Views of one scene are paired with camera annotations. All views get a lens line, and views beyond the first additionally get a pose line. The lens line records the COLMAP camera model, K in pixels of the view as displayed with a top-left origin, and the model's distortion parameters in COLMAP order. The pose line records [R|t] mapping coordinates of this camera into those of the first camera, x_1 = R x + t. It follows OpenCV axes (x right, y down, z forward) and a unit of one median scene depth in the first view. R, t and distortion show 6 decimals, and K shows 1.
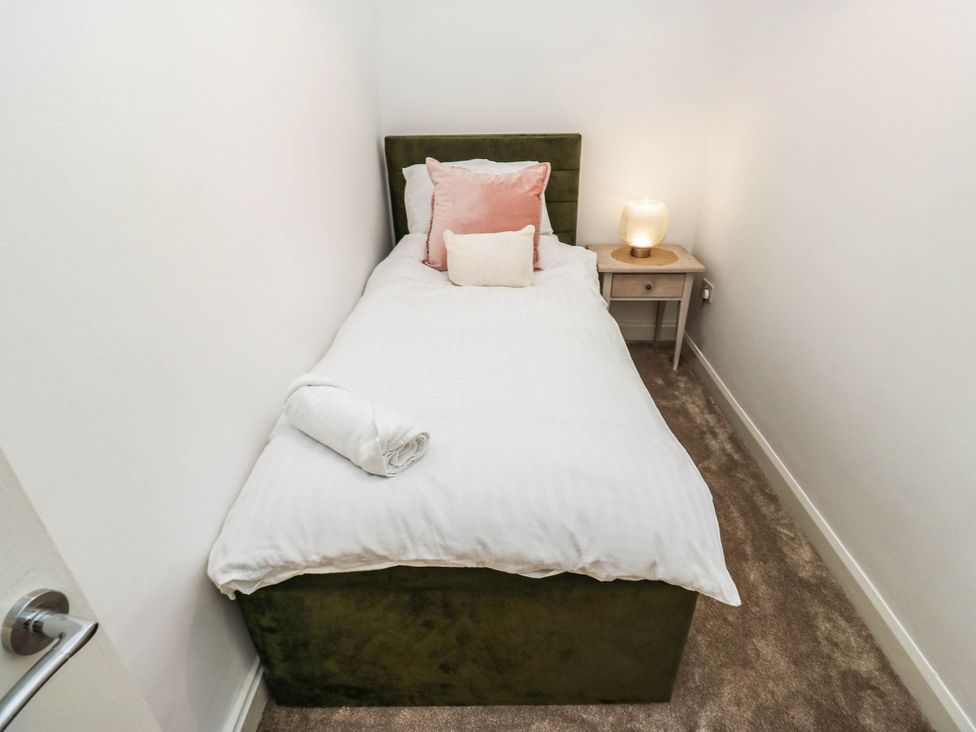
lens RADIAL K [[537.8, 0, 491.9], [0, 537.8, 360.5], [0, 0, 1]] dist [0.001071, -0.014398]
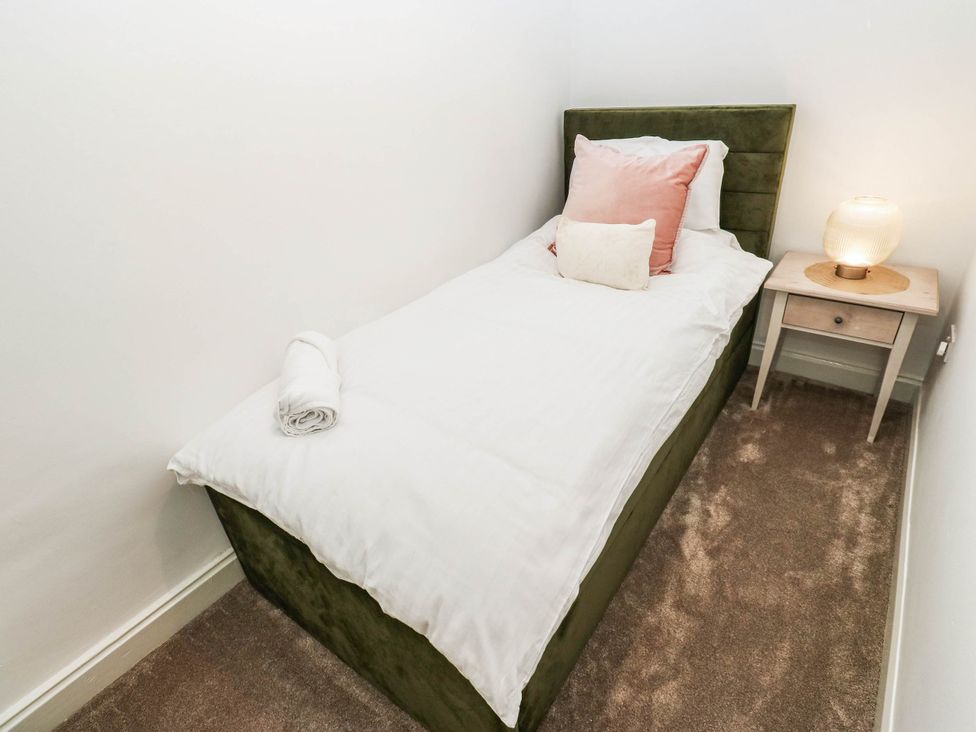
lens RADIAL K [[537.8, 0, 491.9], [0, 537.8, 360.5], [0, 0, 1]] dist [0.001071, -0.014398]
pose [[0.802106, 0.246543, -0.543913, 0.331772], [-0.213808, 0.968984, 0.123916, -0.075558], [0.557594, 0.016899, 0.829942, 0.139614]]
